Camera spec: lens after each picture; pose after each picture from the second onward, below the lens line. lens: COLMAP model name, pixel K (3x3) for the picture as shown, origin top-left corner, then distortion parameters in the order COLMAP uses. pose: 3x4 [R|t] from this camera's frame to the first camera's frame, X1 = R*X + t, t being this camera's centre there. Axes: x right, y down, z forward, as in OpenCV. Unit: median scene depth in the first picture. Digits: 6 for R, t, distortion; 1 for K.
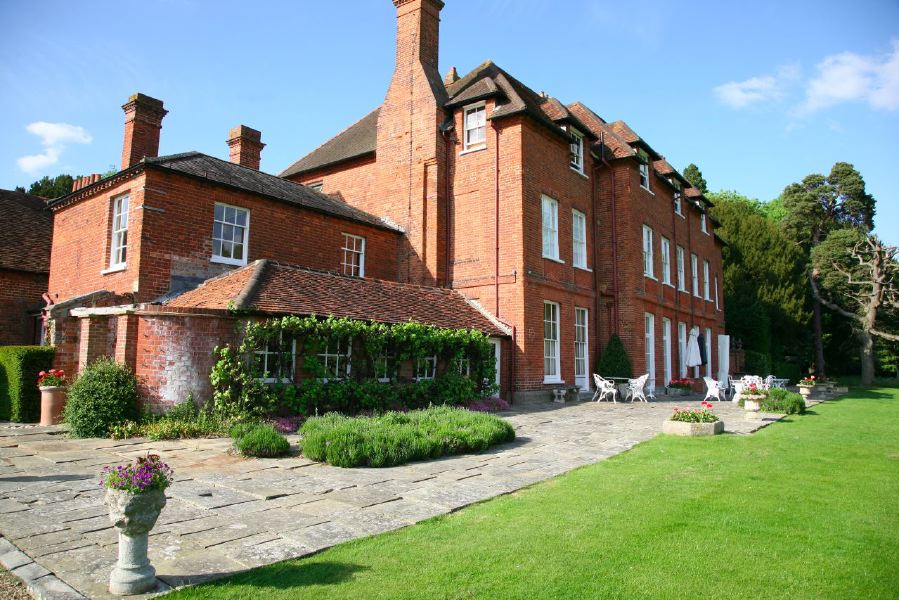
lens RADIAL K [[652.4, 0, 450.0], [0, 652.4, 287.4], [0, 0, 1]] dist [-0.085495, 0.070660]
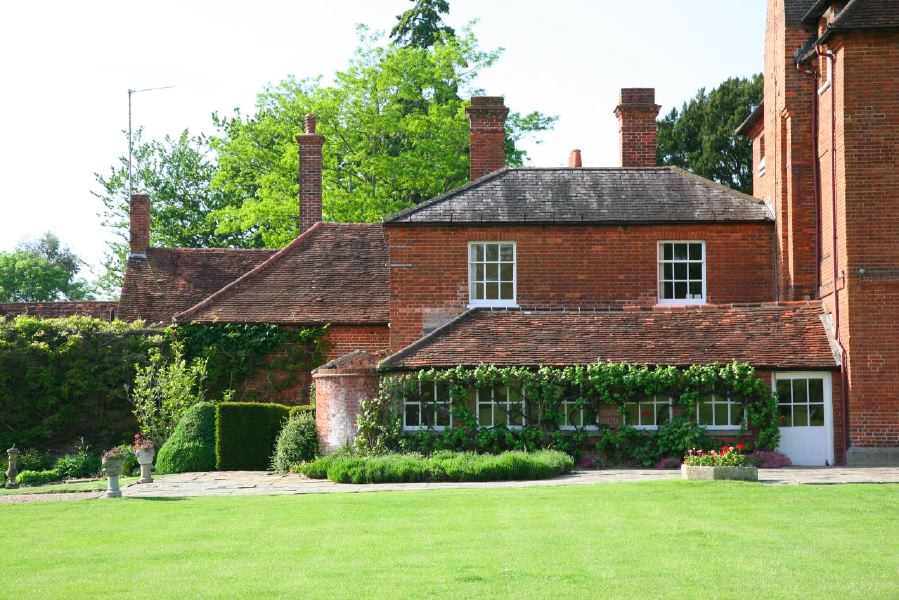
lens RADIAL K [[2141.0, 0, 411.1], [0, 2141.0, 298.5], [0, 0, 1]] dist [0.653381, -0.259471]
pose [[0.579380, -0.075031, -0.811597, 1.652834], [0.115314, 0.993284, -0.009508, -0.026475], [0.806859, -0.088080, 0.584141, -0.693593]]
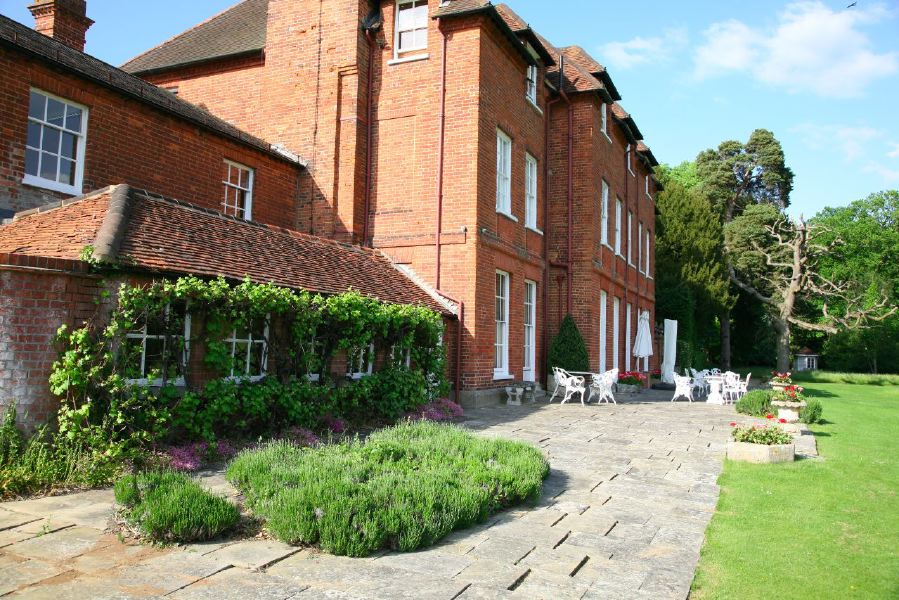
lens RADIAL K [[752.5, 0, 449.7], [0, 752.5, 283.3], [0, 0, 1]] dist [-0.005497, 0.015022]
pose [[0.974151, 0.035223, 0.223135, -0.102394], [-0.043598, 0.998513, 0.032717, 0.010340], [-0.221651, -0.041600, 0.974238, 0.163209]]
